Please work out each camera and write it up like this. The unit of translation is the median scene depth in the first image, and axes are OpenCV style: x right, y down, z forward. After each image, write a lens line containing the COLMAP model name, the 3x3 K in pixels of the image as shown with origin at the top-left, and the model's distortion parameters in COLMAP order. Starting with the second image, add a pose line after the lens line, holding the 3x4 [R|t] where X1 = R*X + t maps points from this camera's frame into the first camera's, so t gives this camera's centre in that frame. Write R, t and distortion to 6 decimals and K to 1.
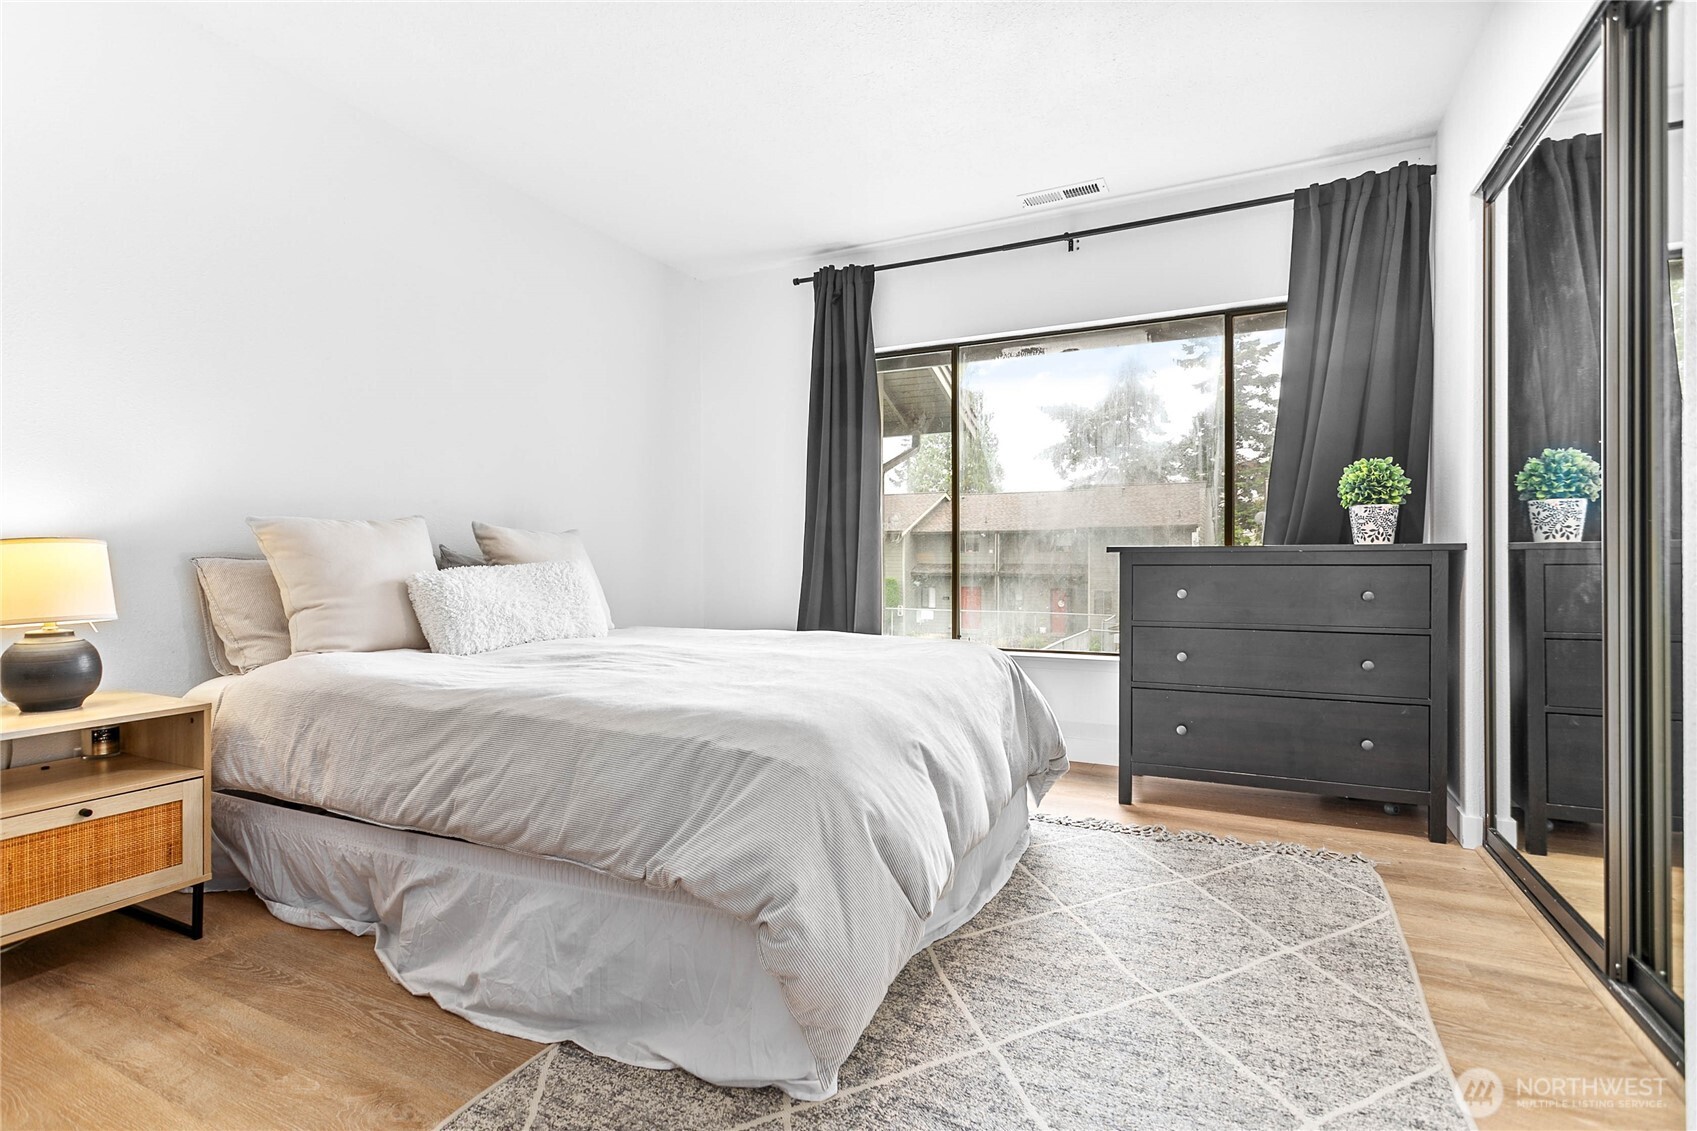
lens RADIAL K [[803.7, 0, 840.5], [0, 803.7, 562.2], [0, 0, 1]] dist [-0.003376, 0.004911]
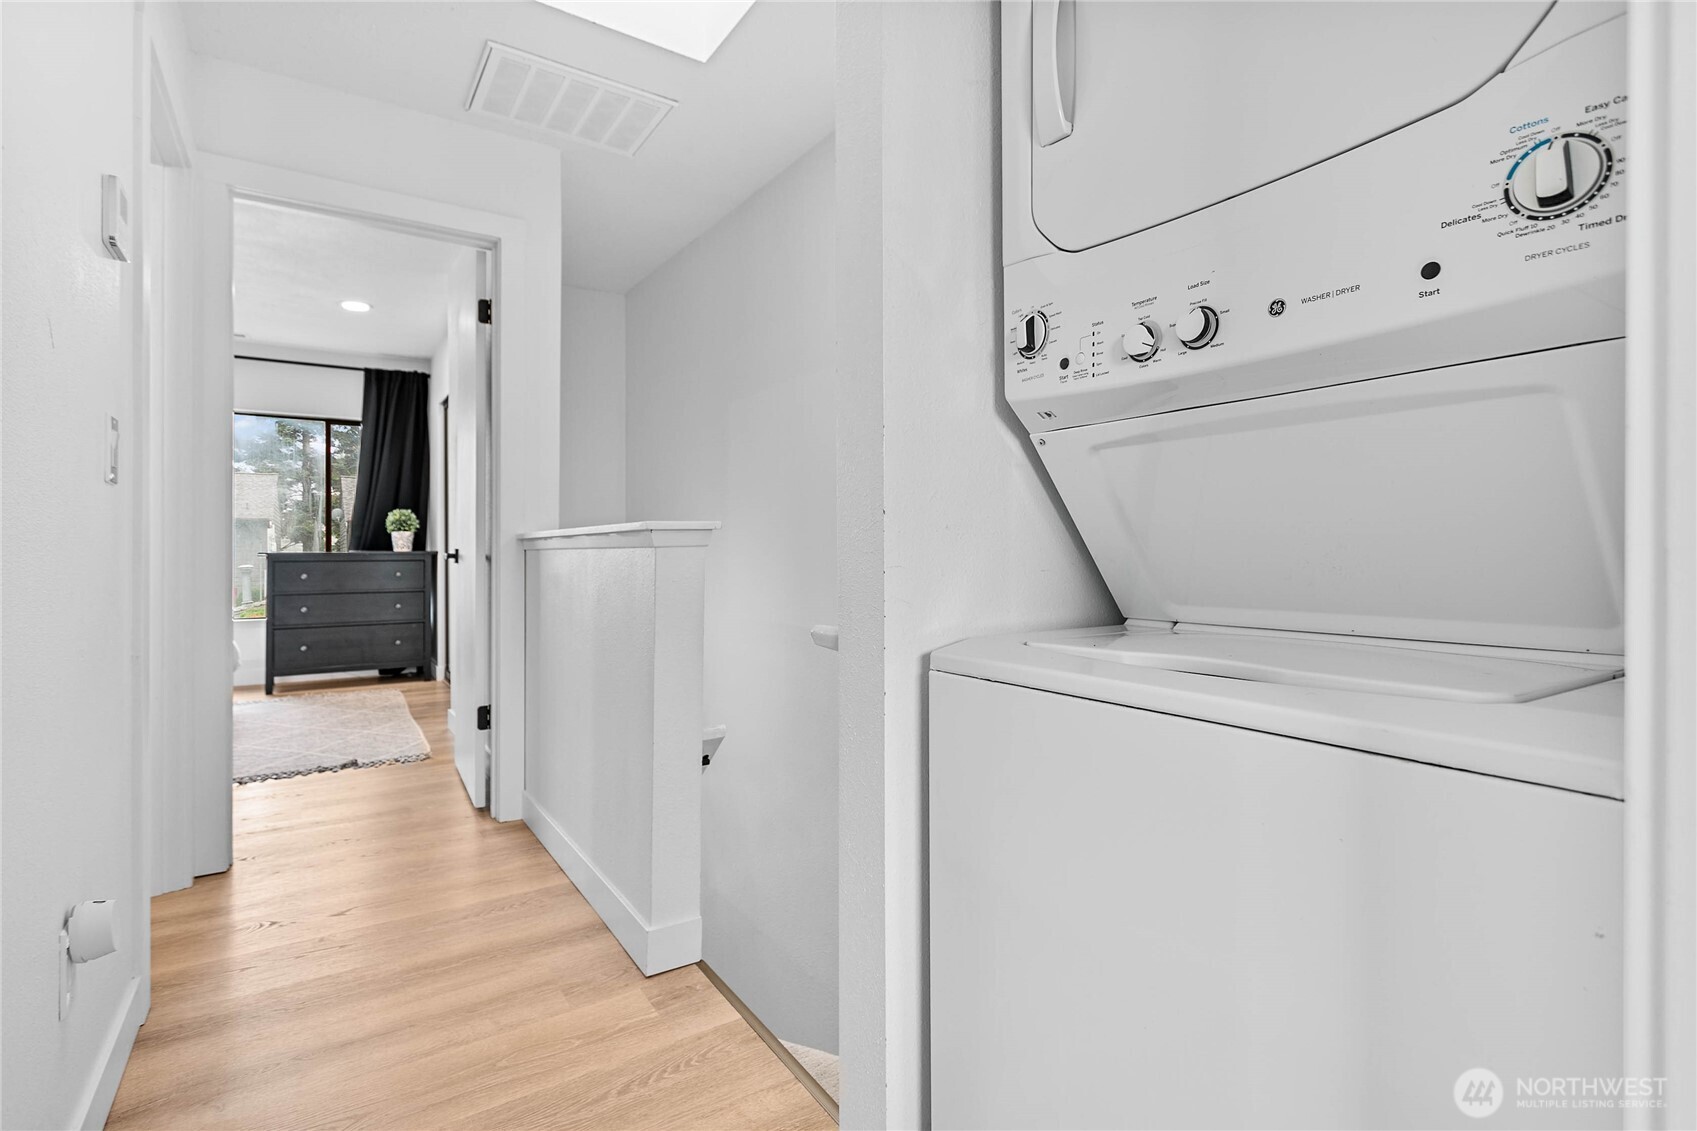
lens RADIAL K [[803.7, 0, 843.1], [0, 803.7, 555.8], [0, 0, 1]] dist [-0.003376, 0.004911]
pose [[0.491923, -0.000518, 0.870639, -0.580949], [0.001657, 0.999999, -0.000342, -0.006686], [-0.870637, 0.001611, 0.491923, -1.007566]]
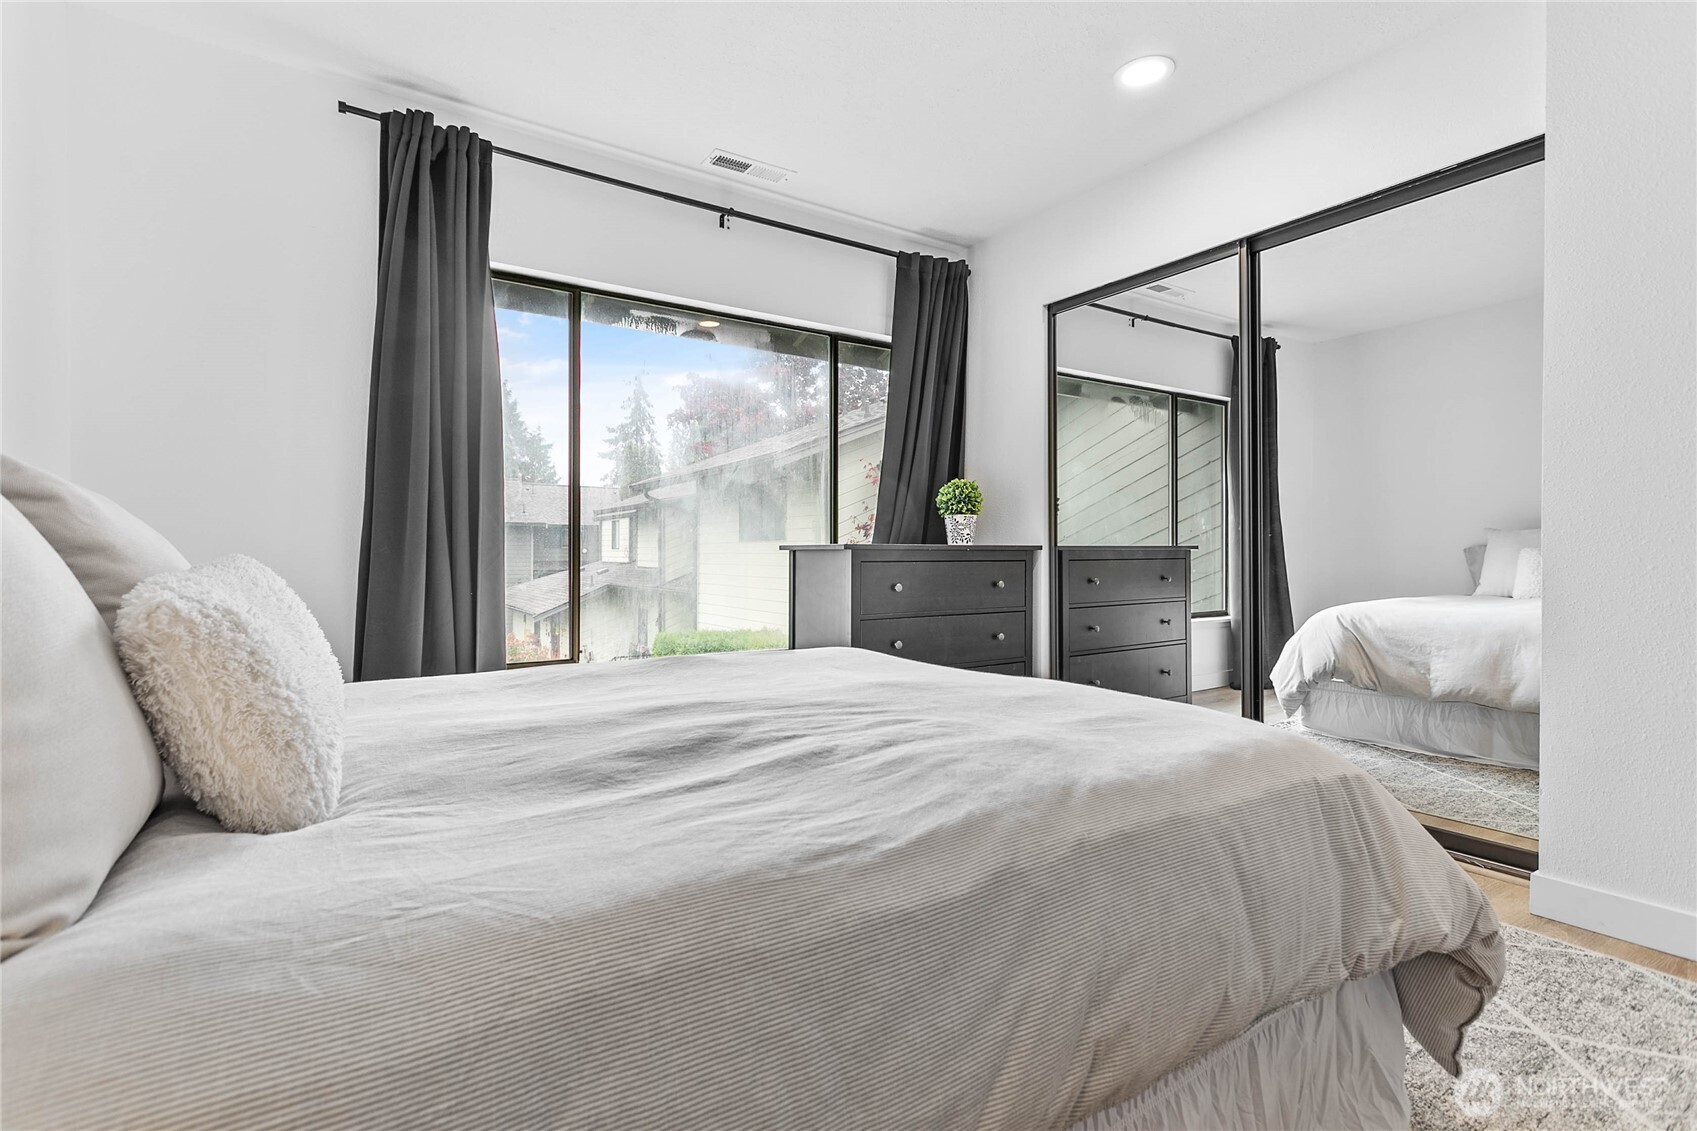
lens RADIAL K [[803.7, 0, 849.2], [0, 803.7, 572.5], [0, 0, 1]] dist [-0.003376, 0.004911]
pose [[0.499553, -0.022400, 0.865994, -0.553222], [0.003243, 0.999707, 0.023988, -0.009076], [-0.866277, -0.009175, 0.499479, 0.485101]]
